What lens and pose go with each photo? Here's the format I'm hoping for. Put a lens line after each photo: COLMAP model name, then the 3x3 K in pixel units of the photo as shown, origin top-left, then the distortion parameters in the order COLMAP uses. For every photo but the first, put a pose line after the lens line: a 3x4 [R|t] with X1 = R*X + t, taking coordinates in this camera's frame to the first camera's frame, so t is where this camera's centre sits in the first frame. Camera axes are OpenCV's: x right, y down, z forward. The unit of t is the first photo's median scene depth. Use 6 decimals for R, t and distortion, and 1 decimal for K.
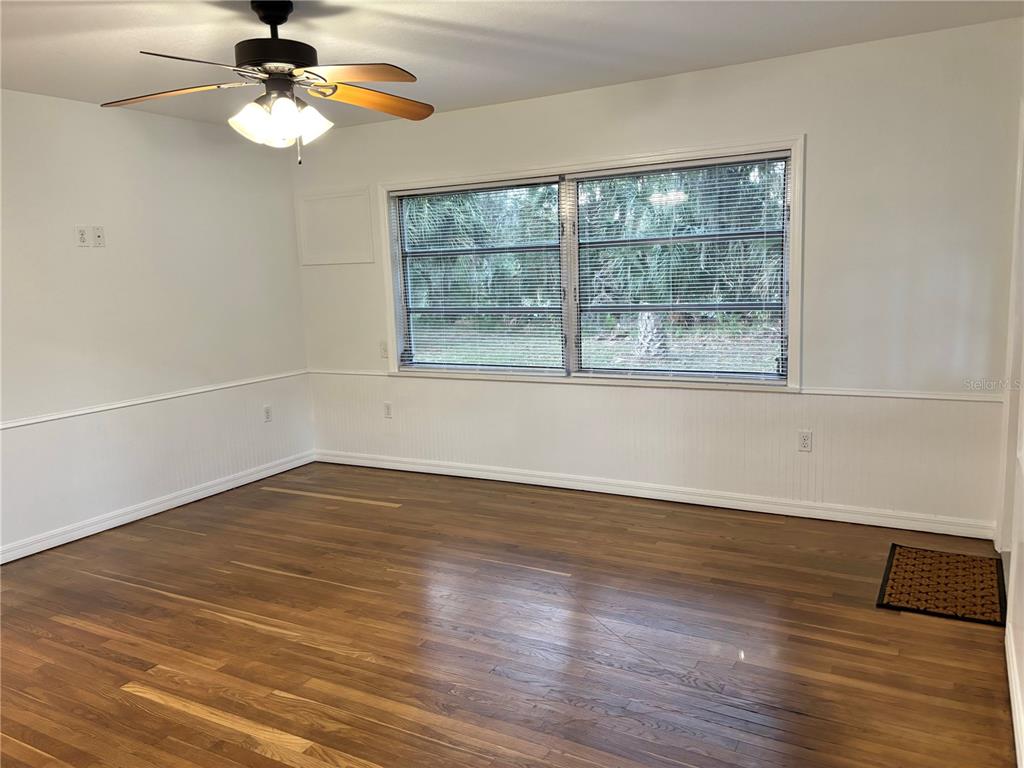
lens RADIAL K [[772.6, 0, 512.6], [0, 772.6, 382.9], [0, 0, 1]] dist [0.051044, -0.055130]
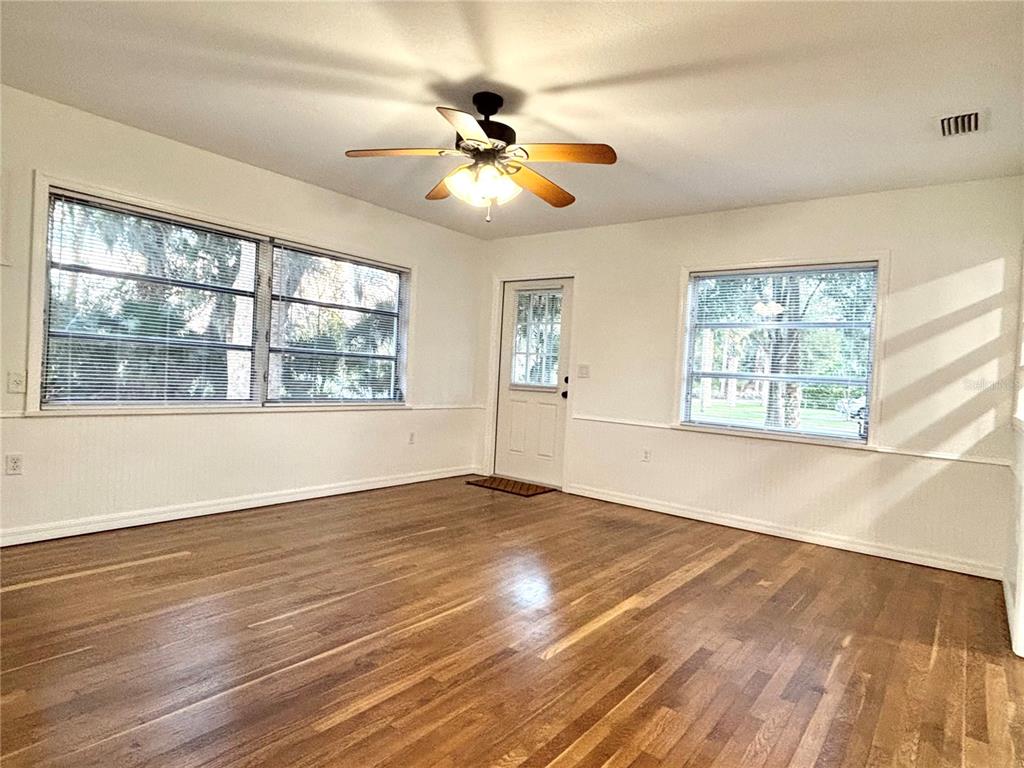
lens RADIAL K [[590.1, 0, 513.2], [0, 590.1, 384.5], [0, 0, 1]] dist [0.002720, 0.000345]
pose [[0.147181, 0.026228, 0.988762, -0.918911], [0.085697, 0.995551, -0.039164, 0.031002], [-0.985390, 0.090498, 0.144278, 0.624527]]
